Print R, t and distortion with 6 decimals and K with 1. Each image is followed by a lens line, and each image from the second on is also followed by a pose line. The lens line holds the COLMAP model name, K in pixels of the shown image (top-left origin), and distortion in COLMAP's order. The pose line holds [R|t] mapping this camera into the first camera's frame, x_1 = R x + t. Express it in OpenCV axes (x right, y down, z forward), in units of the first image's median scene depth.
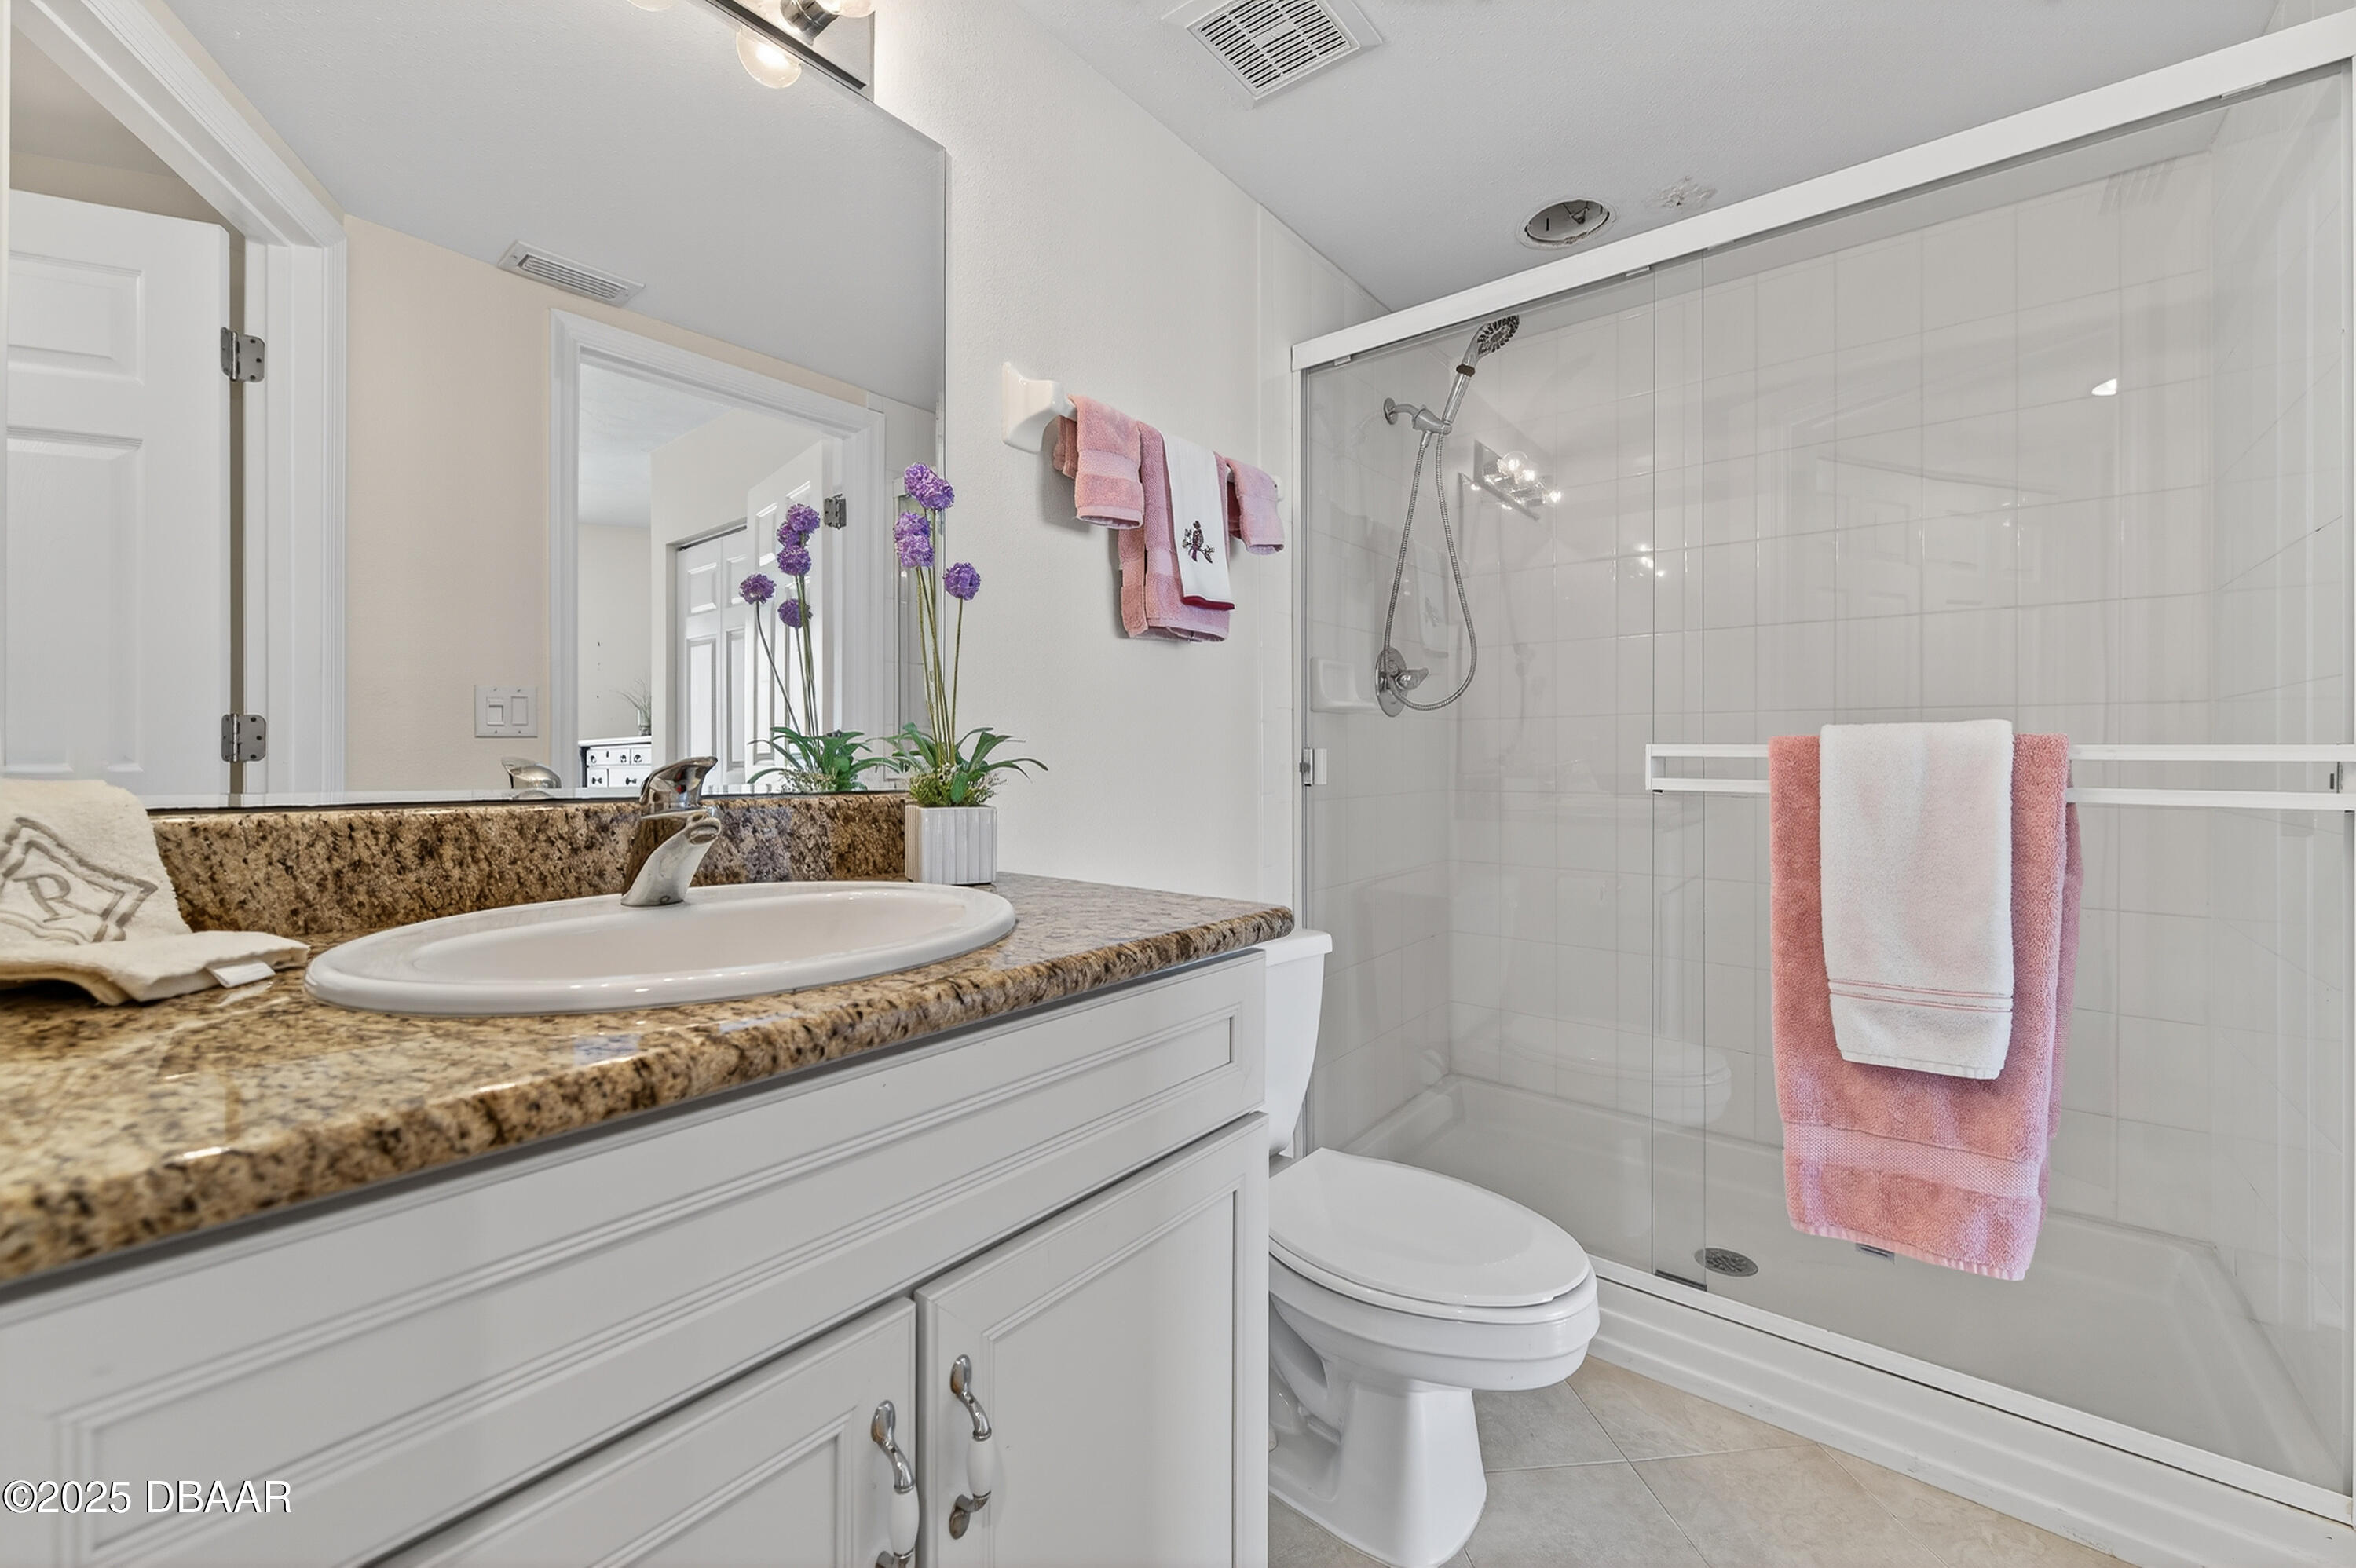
lens RADIAL K [[940.2, 0, 1183.4], [0, 940.2, 770.4], [0, 0, 1]] dist [0.000164, -0.000116]
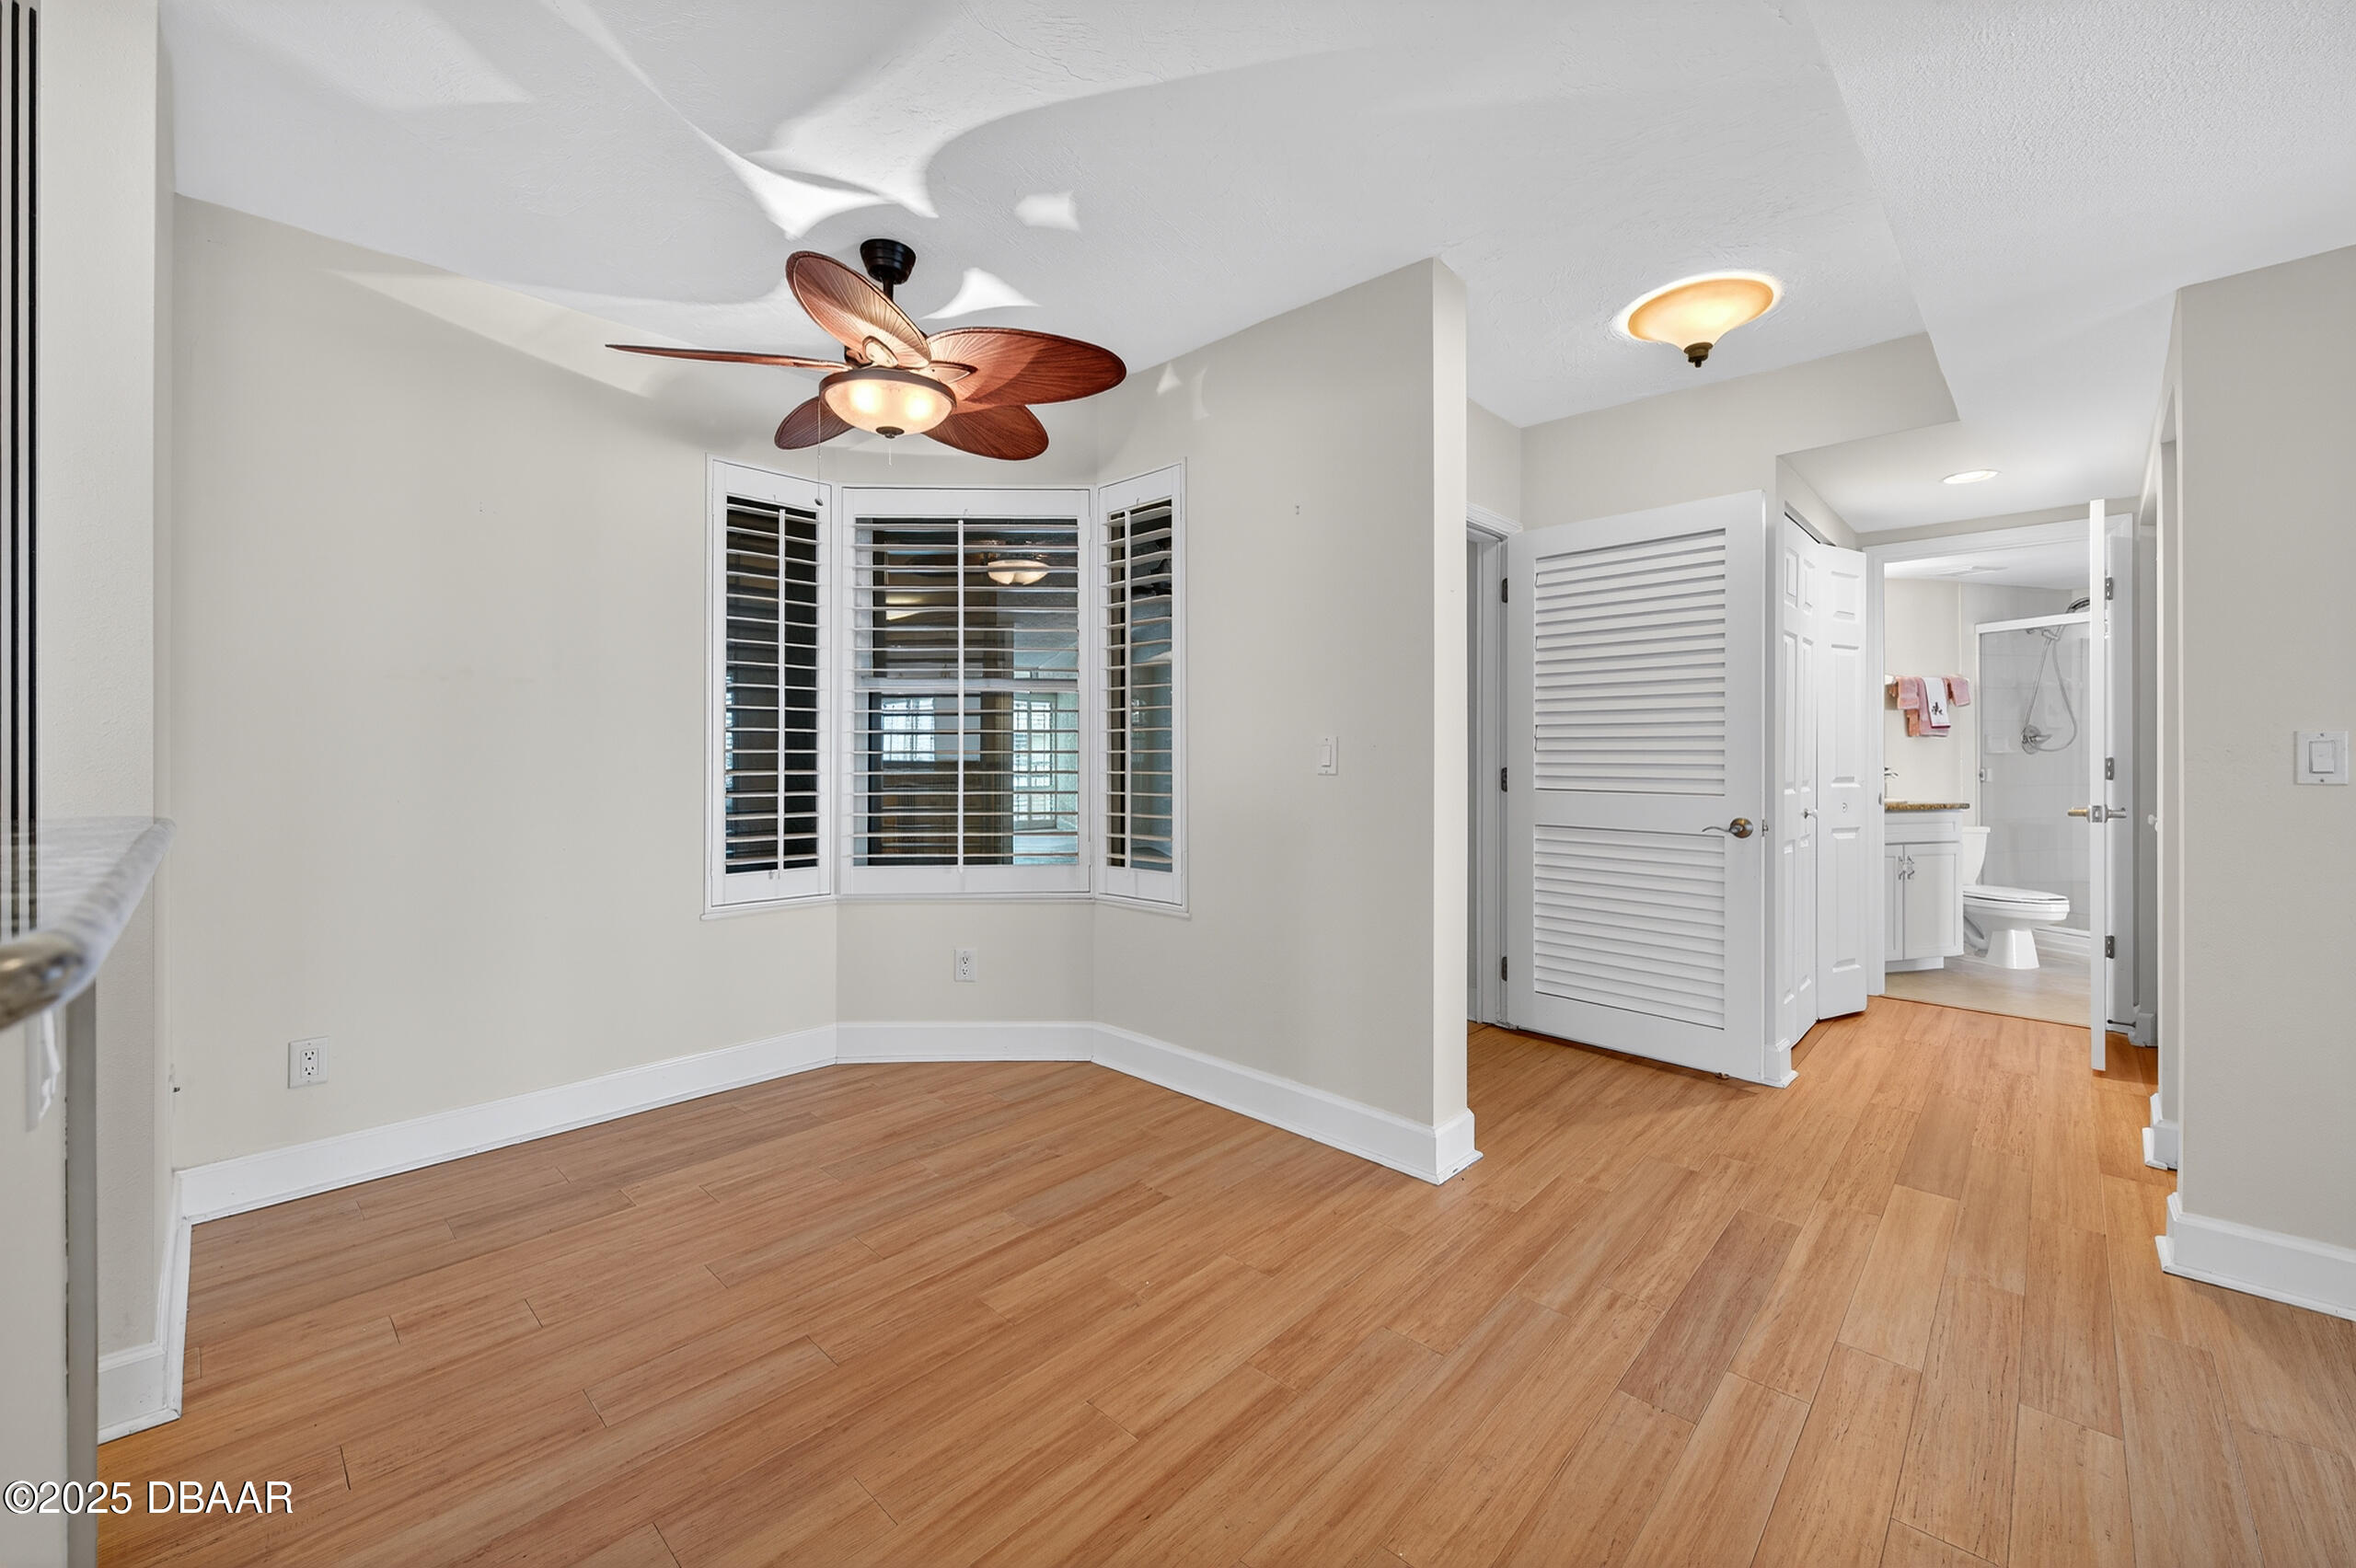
lens RADIAL K [[940.2, 0, 1183.4], [0, 940.2, 770.4], [0, 0, 1]] dist [0.000164, -0.000116]
pose [[0.818092, -0.001099, -0.575086, -0.251005], [0.002344, 0.999996, 0.001423, -0.033255], [0.575083, -0.002512, 0.818091, -3.234323]]
